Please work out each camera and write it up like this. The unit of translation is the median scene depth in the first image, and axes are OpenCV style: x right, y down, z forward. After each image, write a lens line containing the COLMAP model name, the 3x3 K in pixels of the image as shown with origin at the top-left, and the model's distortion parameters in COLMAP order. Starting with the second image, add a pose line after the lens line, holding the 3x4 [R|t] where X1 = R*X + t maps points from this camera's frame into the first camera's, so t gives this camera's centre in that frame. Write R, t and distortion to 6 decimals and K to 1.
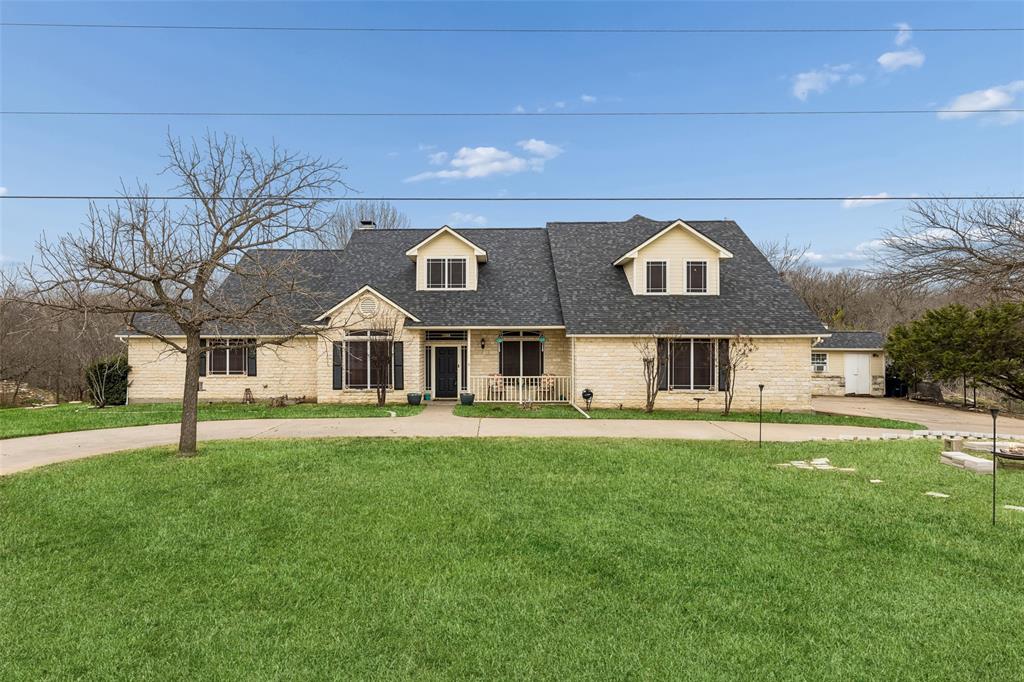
lens RADIAL K [[595.9, 0, 489.3], [0, 595.9, 342.8], [0, 0, 1]] dist [0.022872, -0.000056]
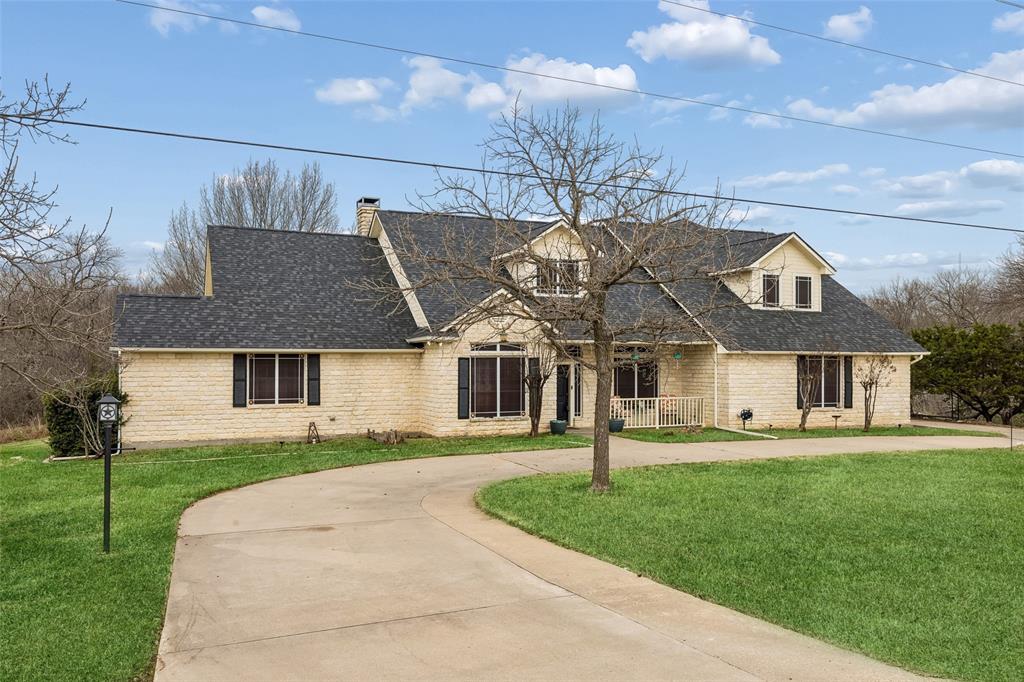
lens RADIAL K [[822.5, 0, 516.6], [0, 822.5, 342.4], [0, 0, 1]] dist [0.023430, -0.000940]
pose [[0.906021, 0.010374, 0.423106, -0.643805], [0.000596, 0.999667, -0.025787, 0.005579], [-0.423232, 0.023616, 0.905713, -0.016826]]
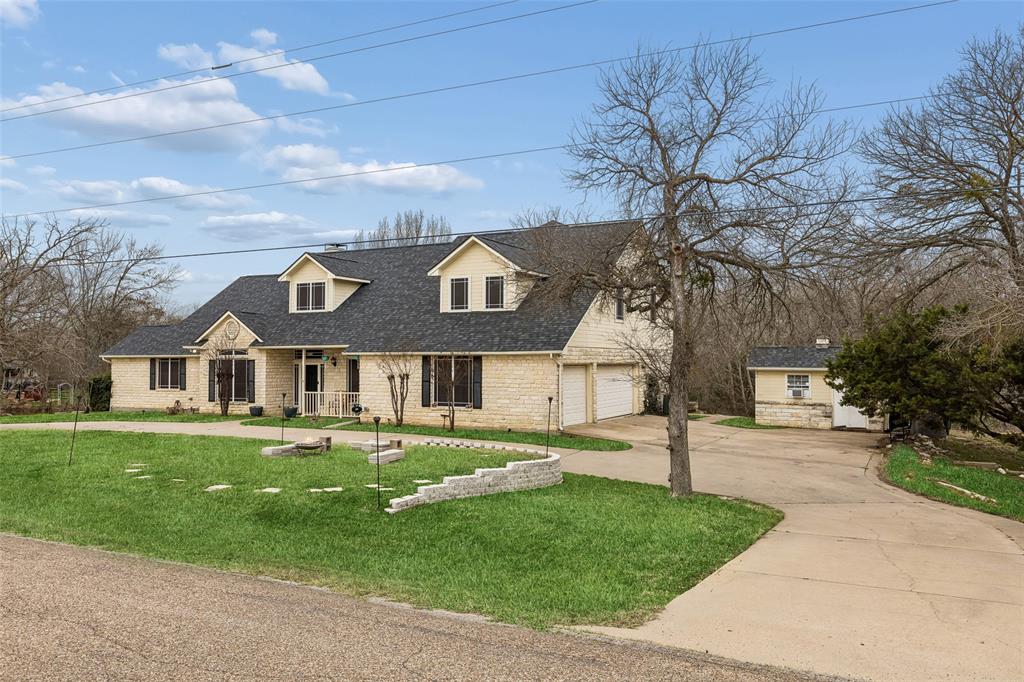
lens RADIAL K [[822.5, 0, 514.9], [0, 822.5, 340.4], [0, 0, 1]] dist [0.023430, -0.000940]
pose [[0.901515, -0.012846, -0.432557, 0.952702], [0.000392, 0.999583, -0.028869, 0.006195], [0.432747, 0.025856, 0.901144, -0.186817]]
